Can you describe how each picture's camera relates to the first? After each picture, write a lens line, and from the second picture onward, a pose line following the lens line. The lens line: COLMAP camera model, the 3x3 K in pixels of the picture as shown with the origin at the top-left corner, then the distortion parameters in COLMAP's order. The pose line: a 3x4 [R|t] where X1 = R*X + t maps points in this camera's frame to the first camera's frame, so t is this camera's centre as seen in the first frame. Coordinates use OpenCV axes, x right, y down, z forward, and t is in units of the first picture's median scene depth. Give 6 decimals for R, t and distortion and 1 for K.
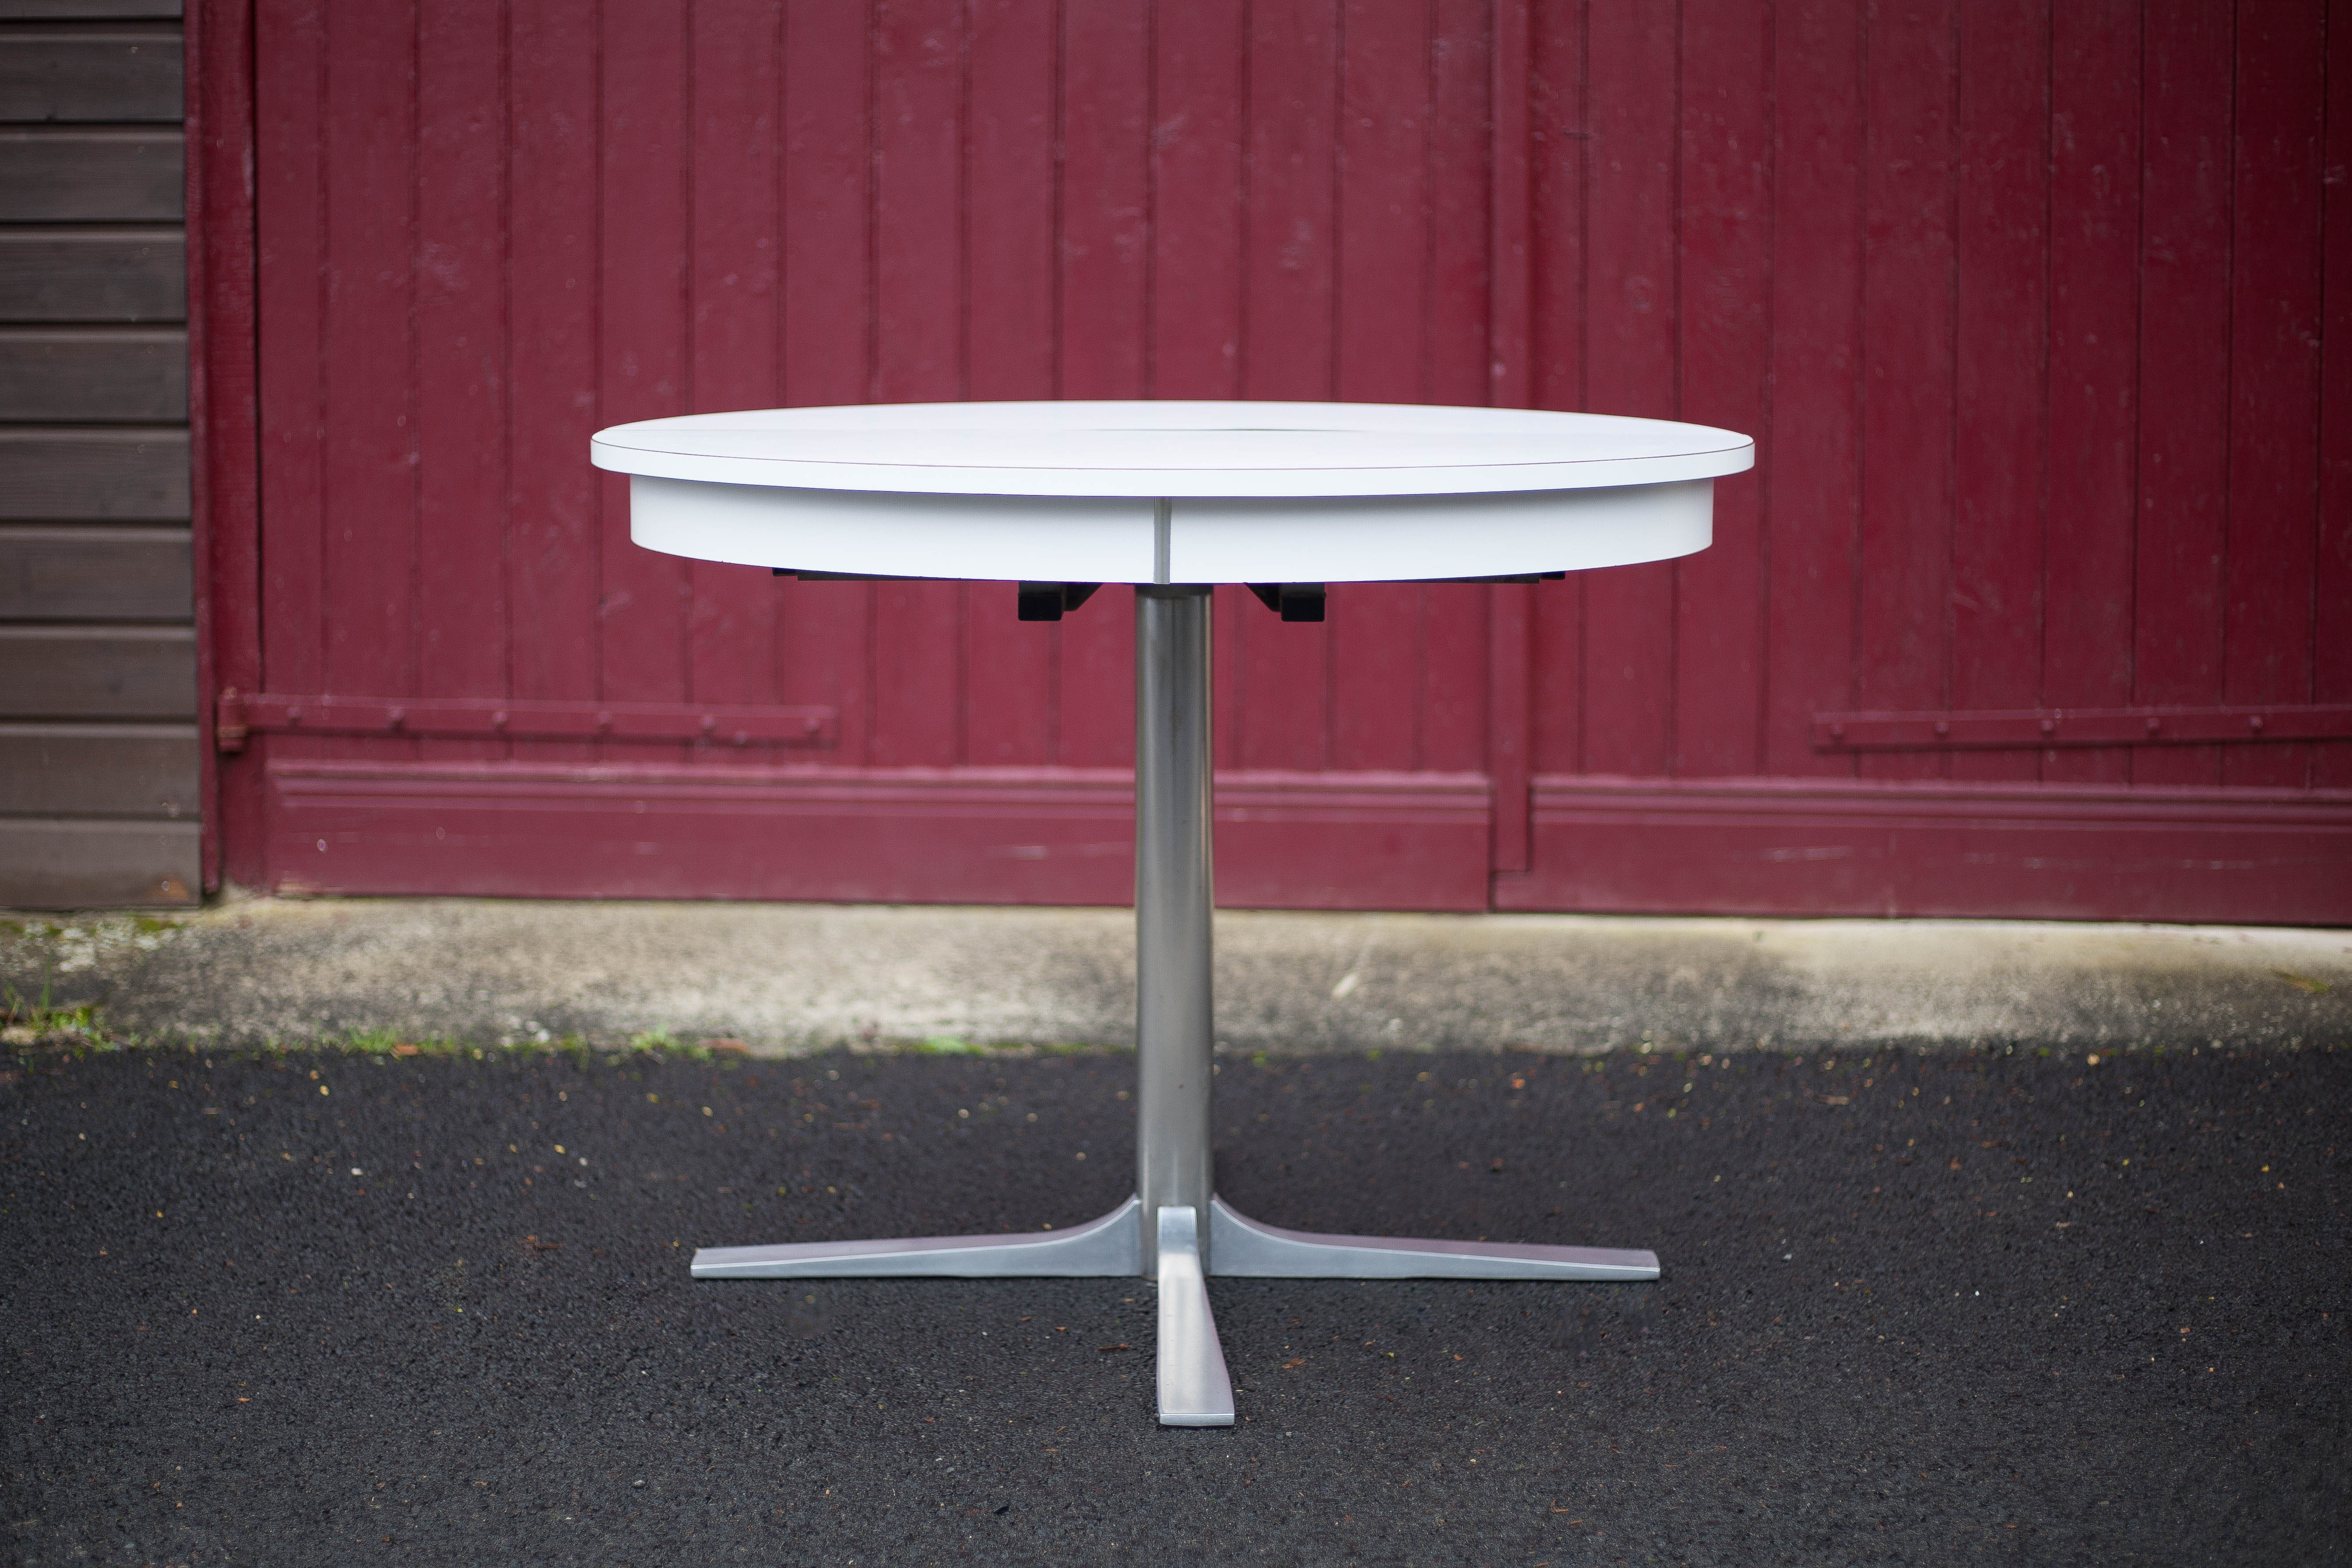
lens RADIAL K [[3645.2, 0, 1115.0], [0, 3645.2, 814.1], [0, 0, 1]] dist [-0.121653, -0.009569]
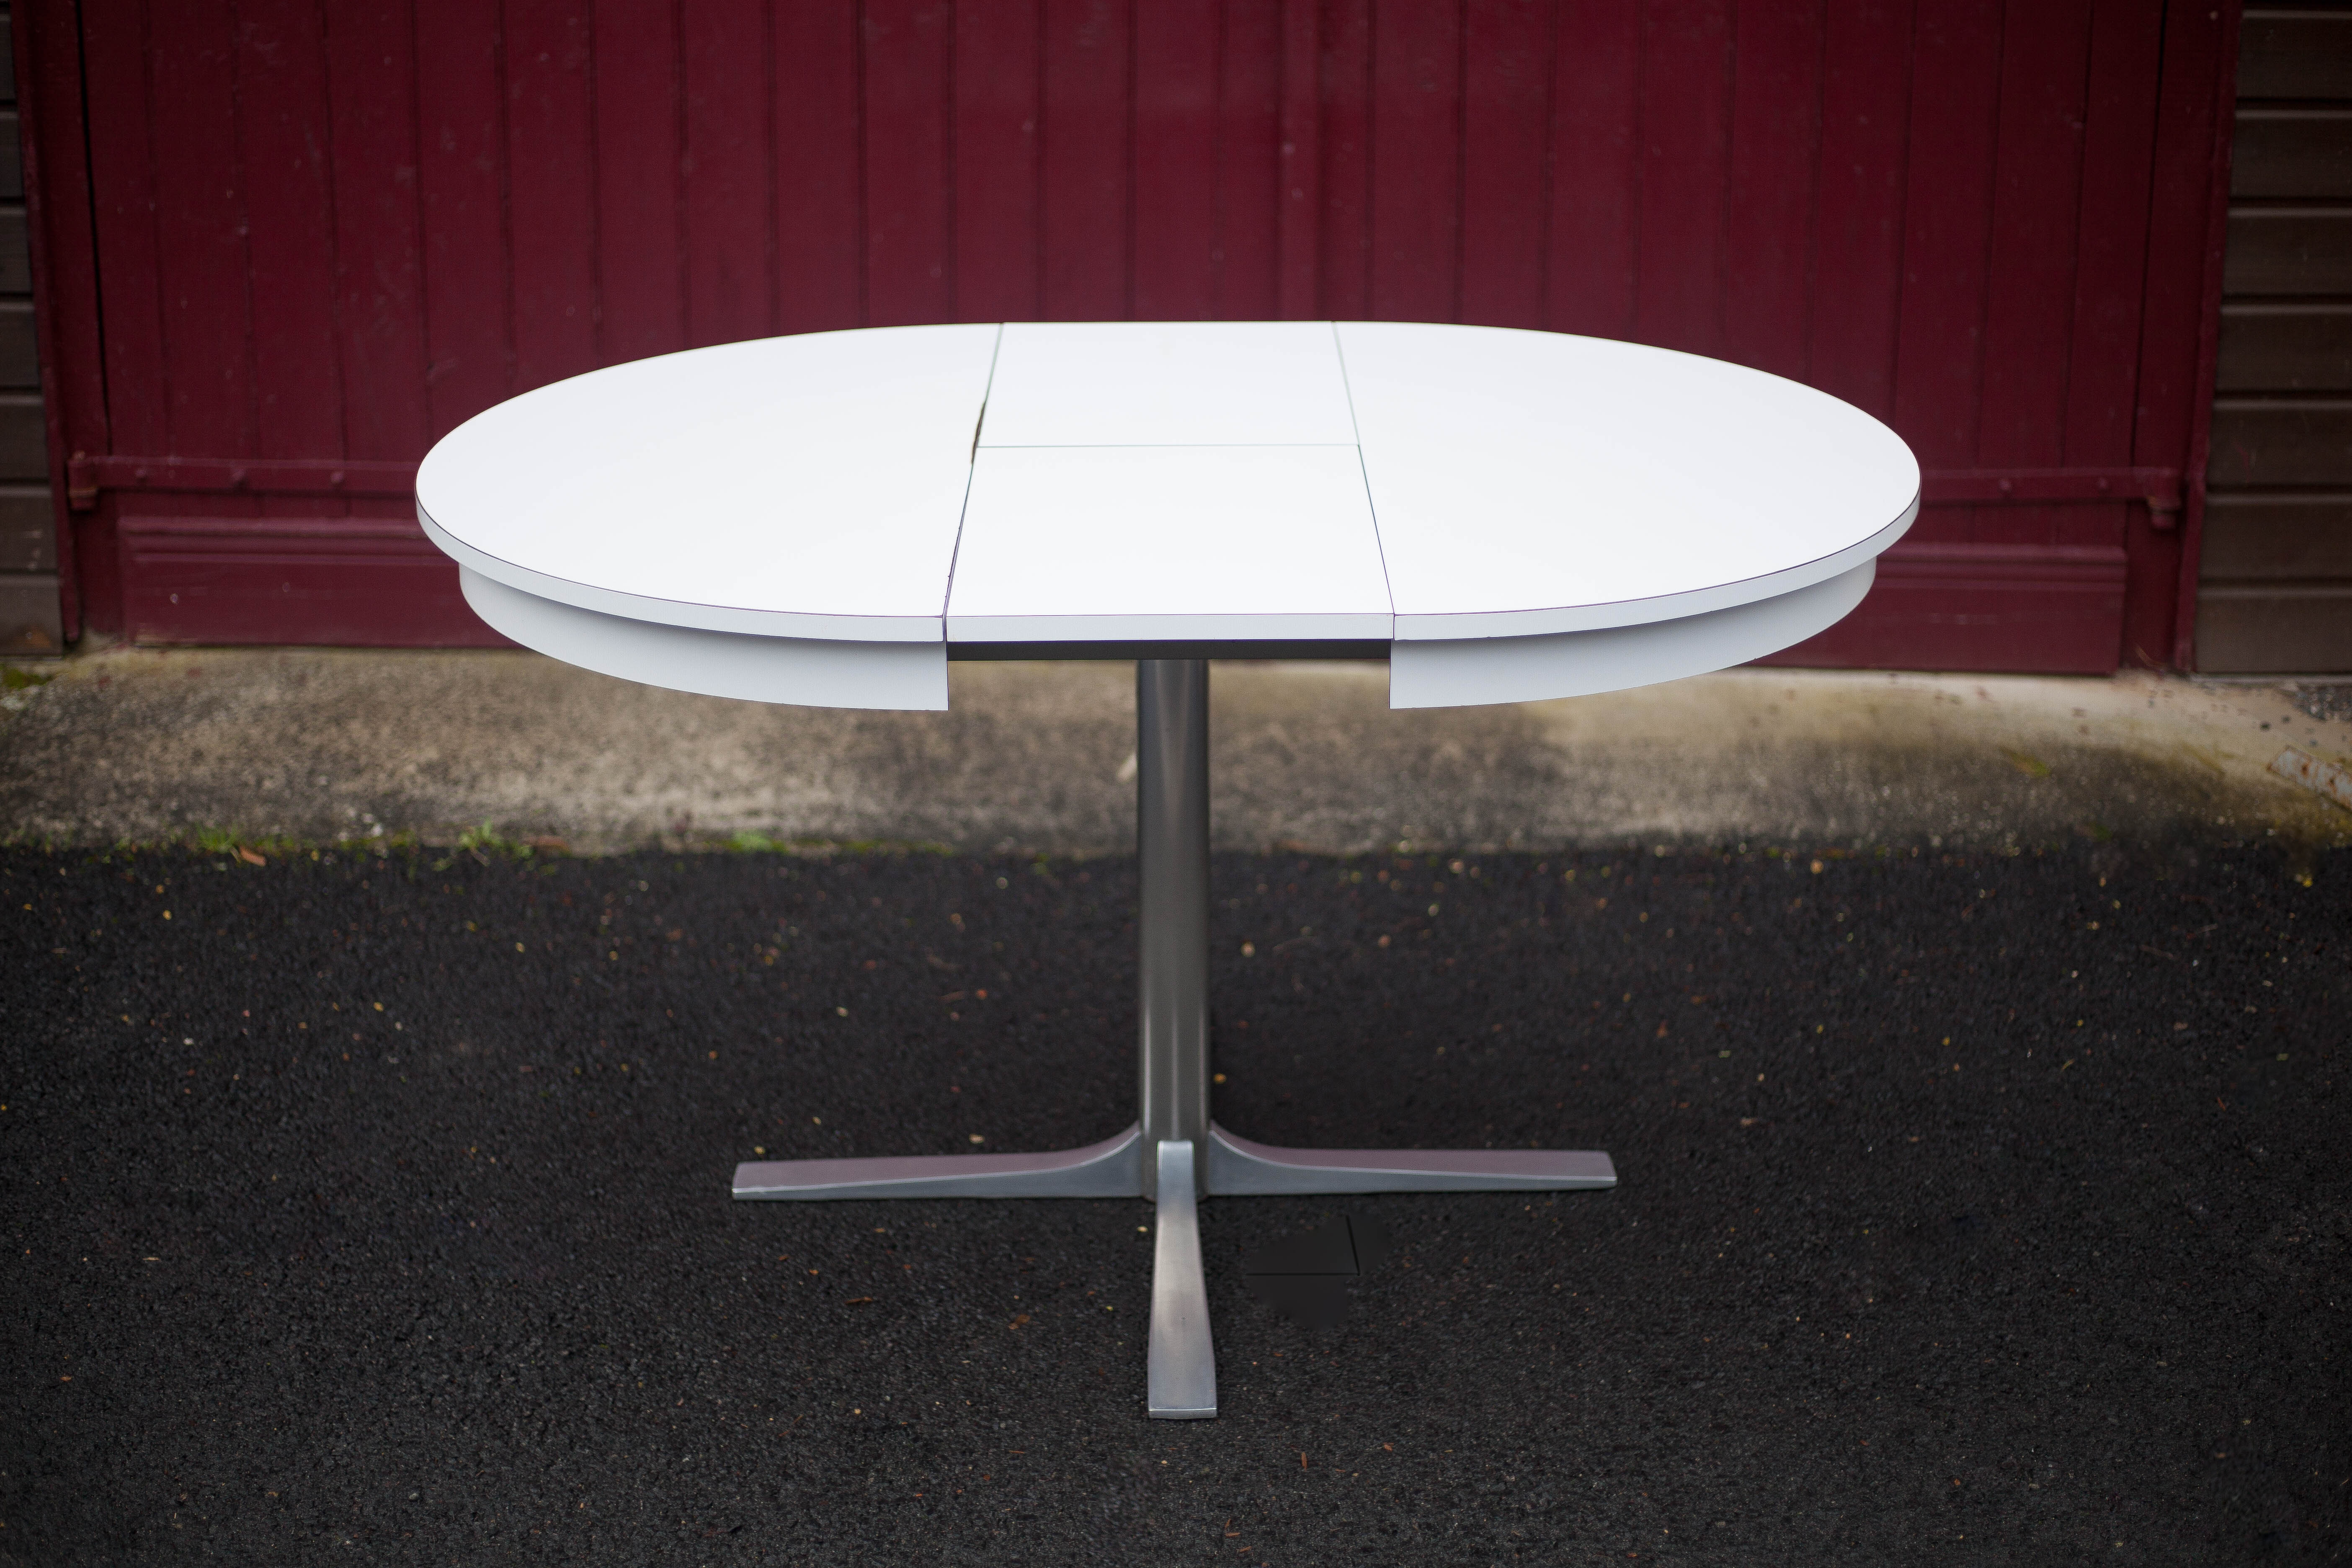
lens RADIAL K [[3472.2, 0, 1176.0], [0, 3472.2, 784.0], [0, 0, 1]] dist [-0.118826, -0.038262]
pose [[0.999512, -0.005570, 0.030738, 0.046506], [-0.000742, 0.979469, 0.201595, -0.157473], [-0.031230, -0.201520, 0.978986, 0.001520]]
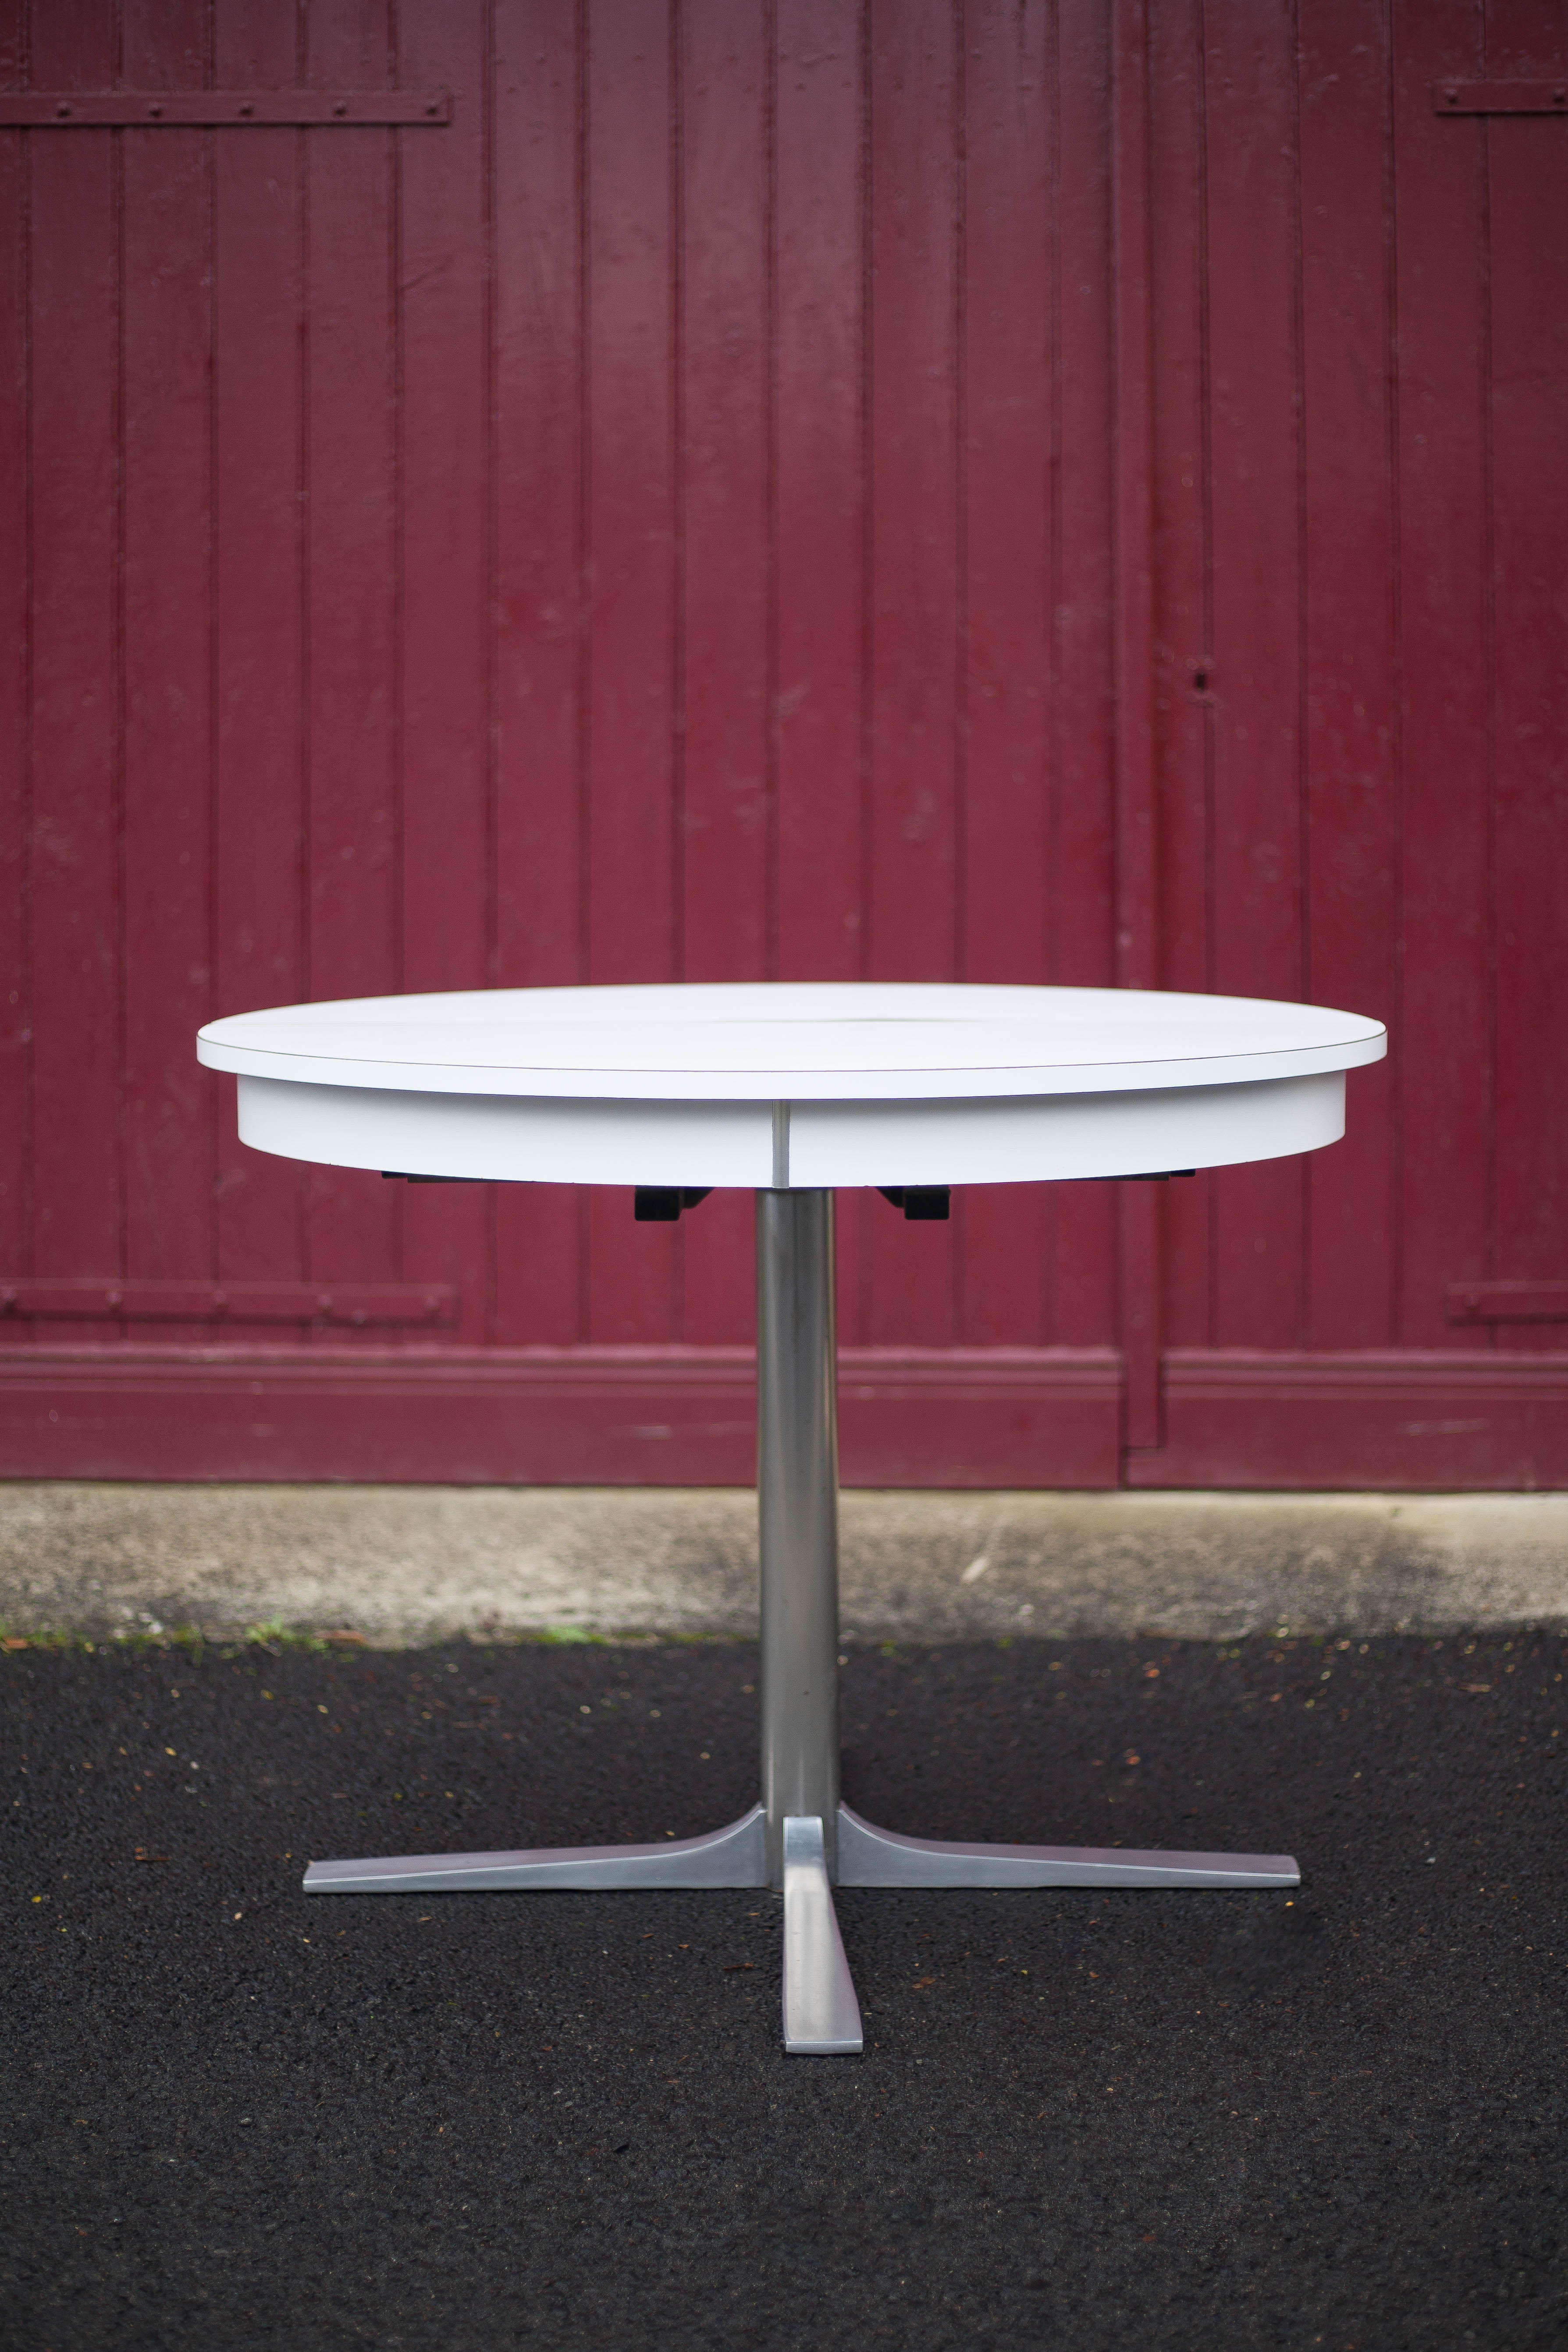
lens RADIAL K [[3633.0, 0, 784.0], [0, 3633.0, 1176.0], [0, 0, 1]] dist [-0.124413, -0.017733]
pose [[0.999922, -0.006886, 0.010408, 0.002398], [0.007374, 0.998839, -0.047615, -0.013056], [-0.010068, 0.047688, 0.998812, 0.020477]]
